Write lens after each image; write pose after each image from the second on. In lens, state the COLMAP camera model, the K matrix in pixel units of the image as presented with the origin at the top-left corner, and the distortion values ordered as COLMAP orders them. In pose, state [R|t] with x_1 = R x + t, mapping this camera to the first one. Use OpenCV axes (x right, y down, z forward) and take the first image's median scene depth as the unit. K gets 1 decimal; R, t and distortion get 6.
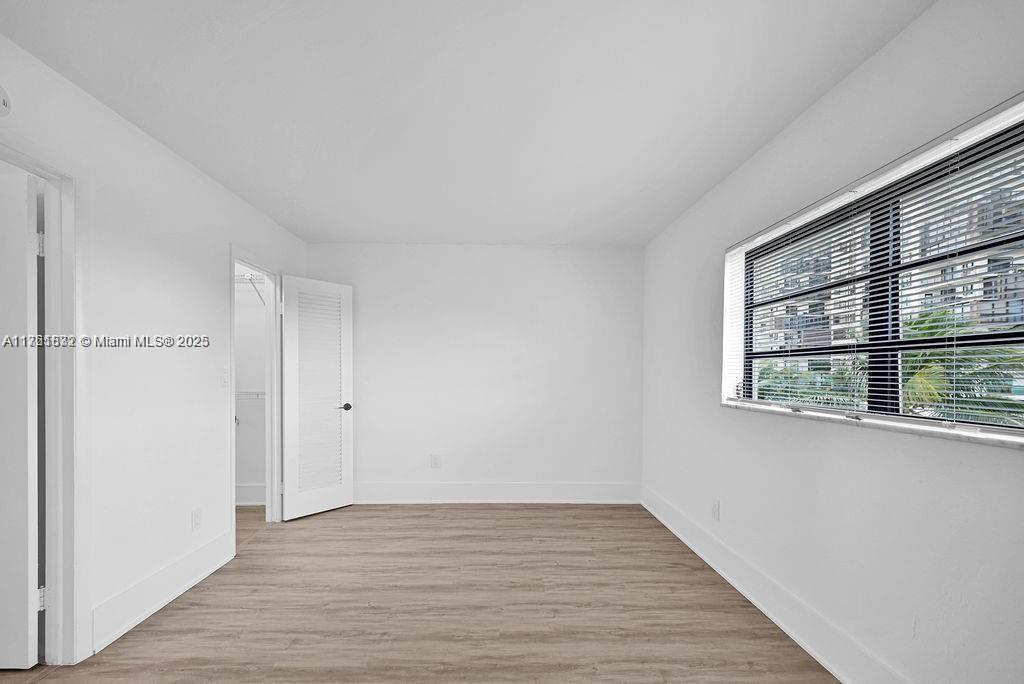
lens RADIAL K [[442.6, 0, 490.5], [0, 442.6, 370.4], [0, 0, 1]] dist [0.002253, 0.000719]
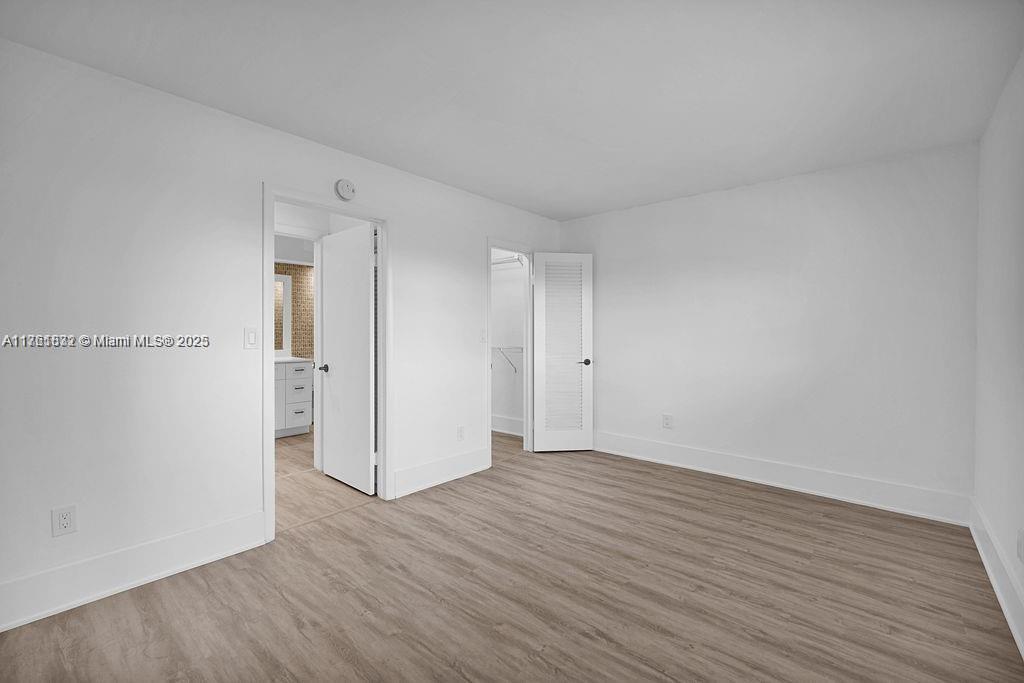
lens RADIAL K [[442.6, 0, 487.2], [0, 442.6, 337.1], [0, 0, 1]] dist [0.002253, 0.000719]
pose [[0.729605, 0.010131, -0.683794, 0.345045], [0.003020, 0.999833, 0.018036, -0.004257], [0.683862, -0.015224, 0.729452, 0.010796]]
